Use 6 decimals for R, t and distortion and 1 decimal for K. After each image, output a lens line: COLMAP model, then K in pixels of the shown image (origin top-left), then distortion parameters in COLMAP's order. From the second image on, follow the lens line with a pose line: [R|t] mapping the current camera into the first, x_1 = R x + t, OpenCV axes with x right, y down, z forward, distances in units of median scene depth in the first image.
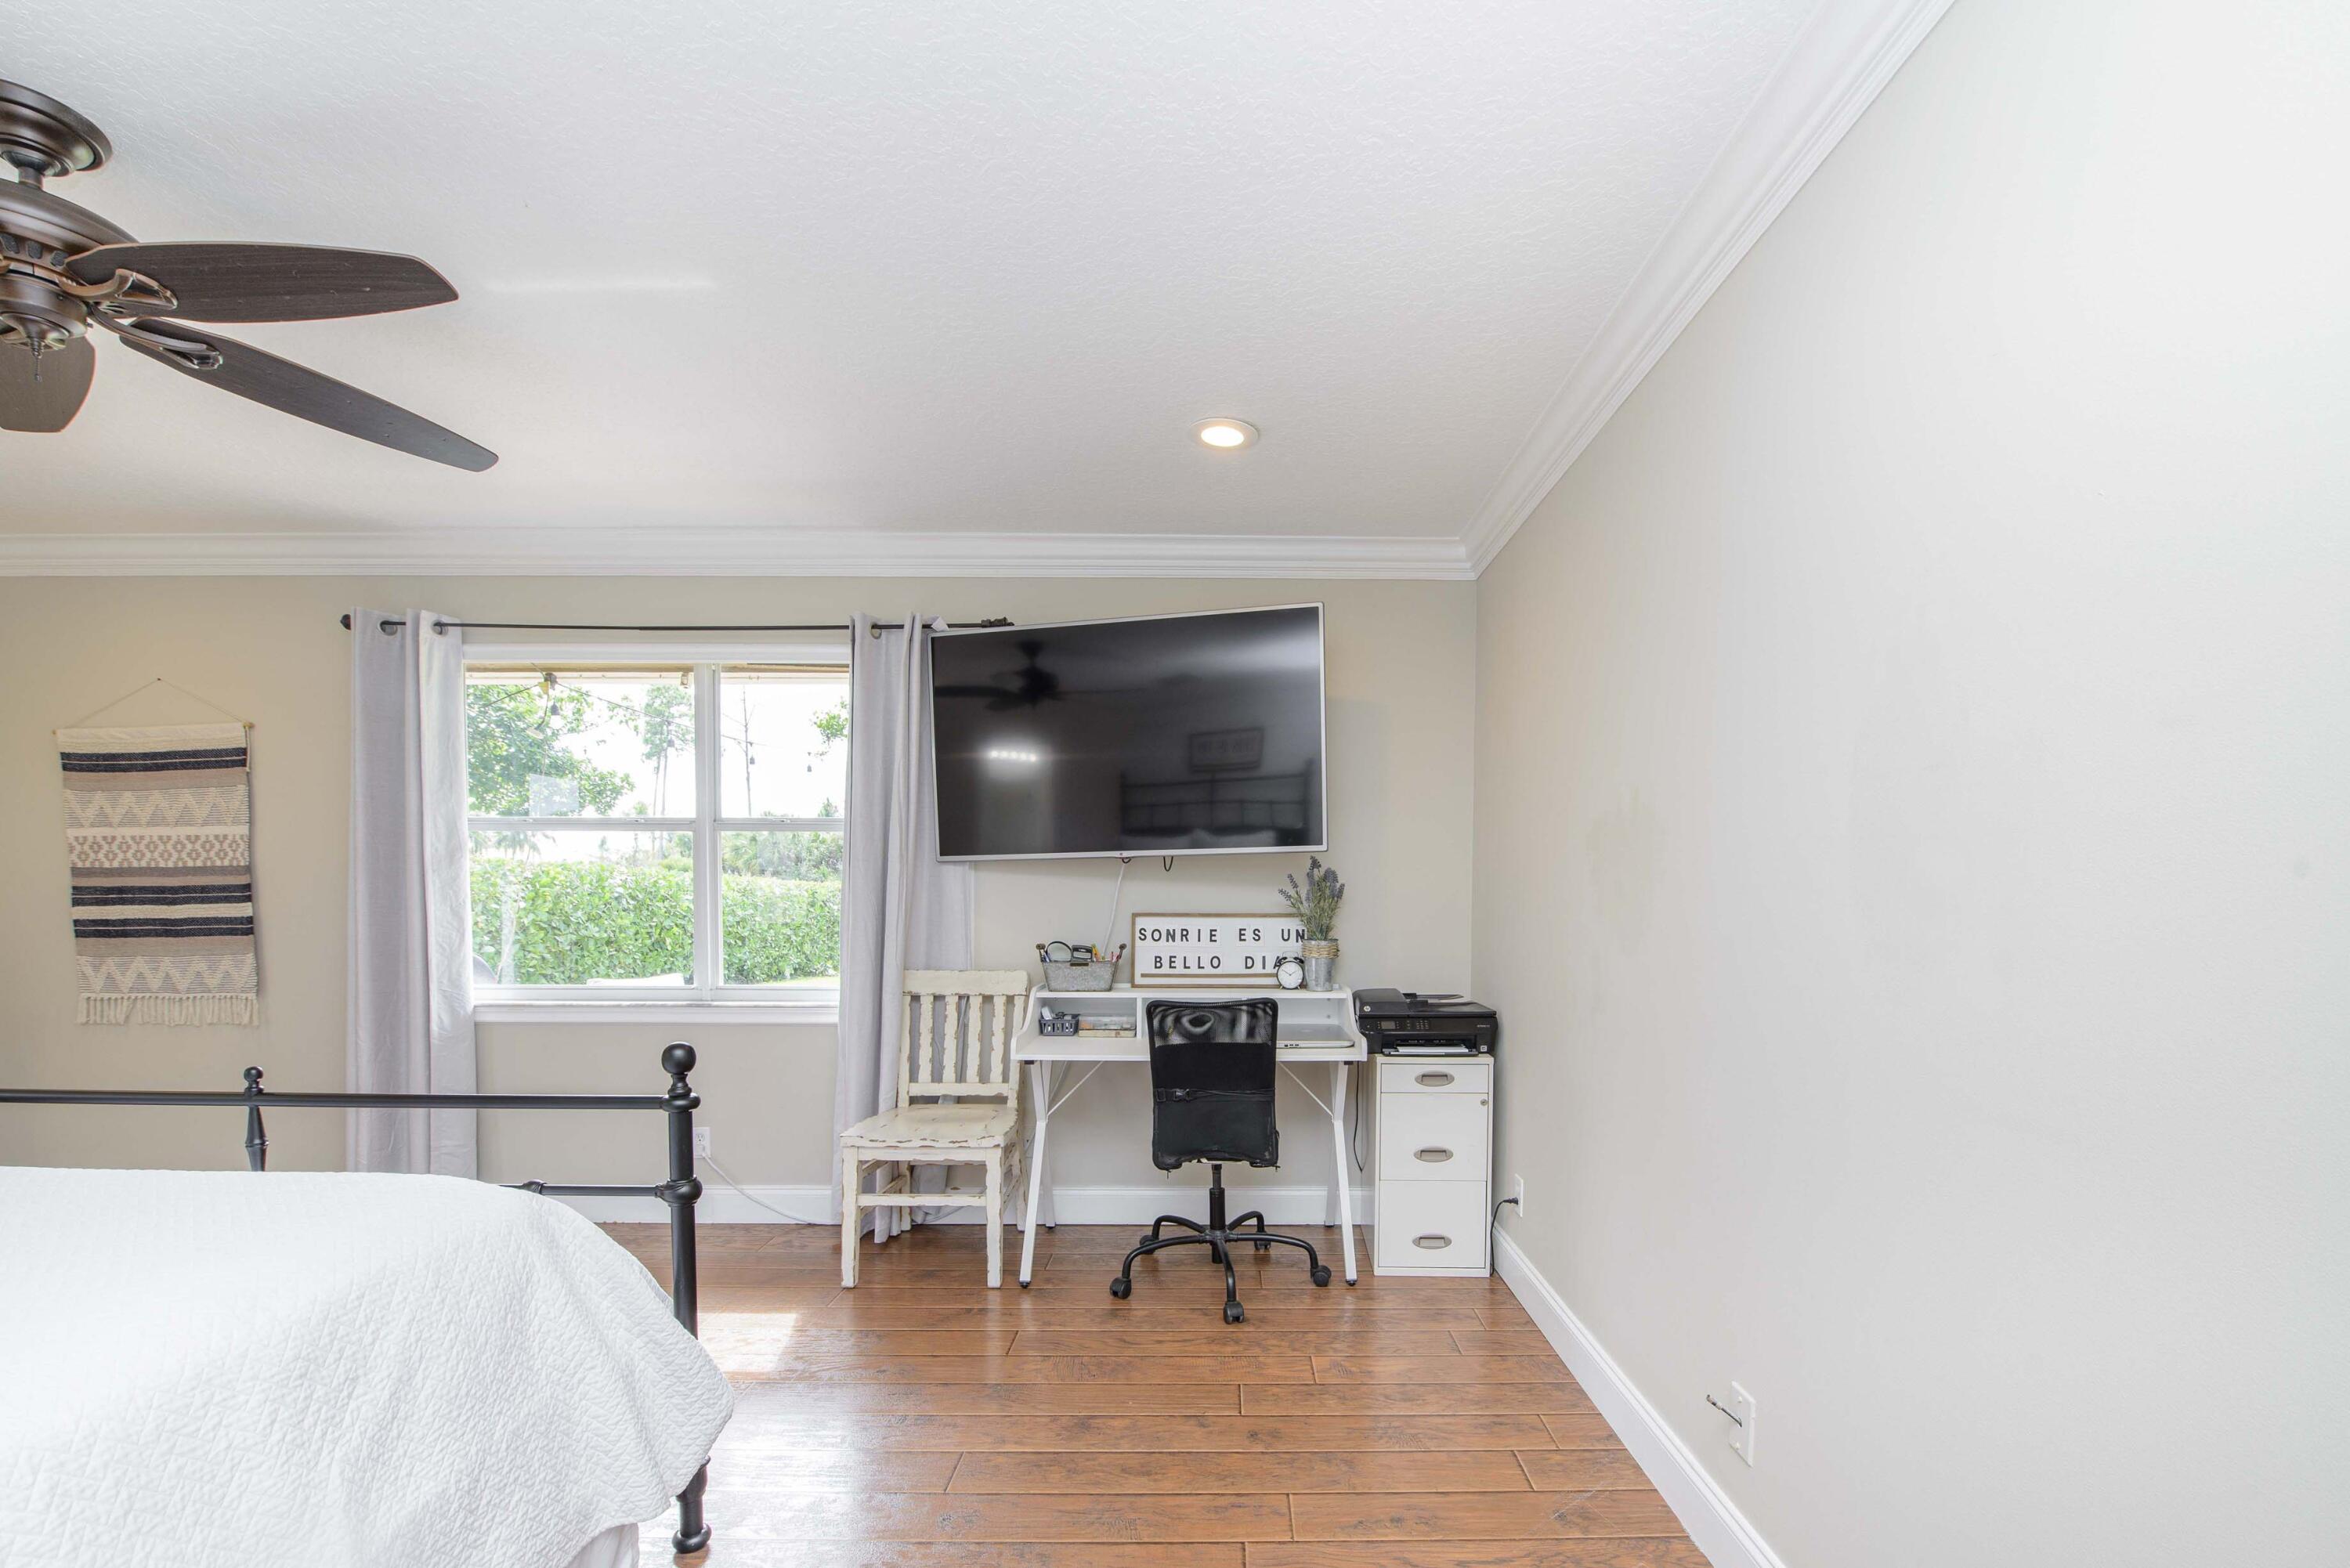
lens RADIAL K [[957.1, 0, 1197.0], [0, 957.1, 835.4], [0, 0, 1]] dist [-0.000668, -0.000099]
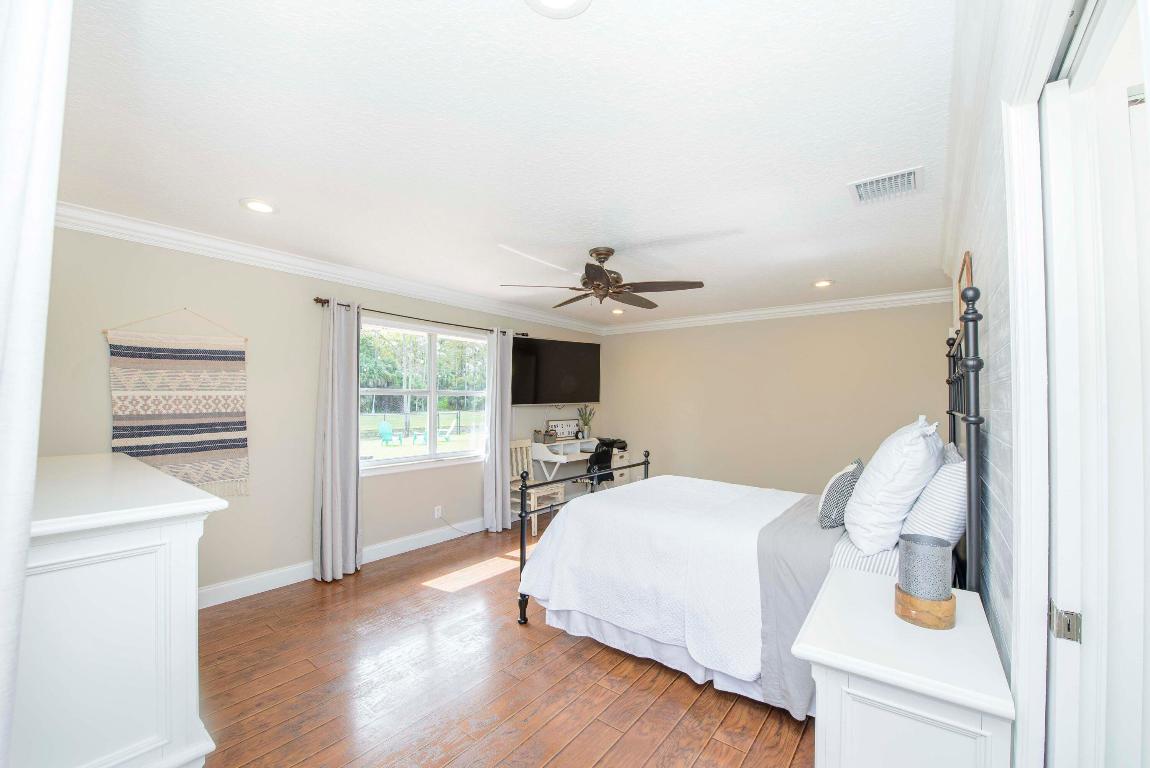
lens RADIAL K [[465.8, 0, 575.0], [0, 465.8, 384.0], [0, 0, 1]] dist [0.000439, 0.000039]
pose [[0.601960, 0.030187, 0.797955, -1.341617], [0.006659, 0.999061, -0.042819, 0.020317], [-0.798498, 0.031089, 0.601194, -0.106804]]
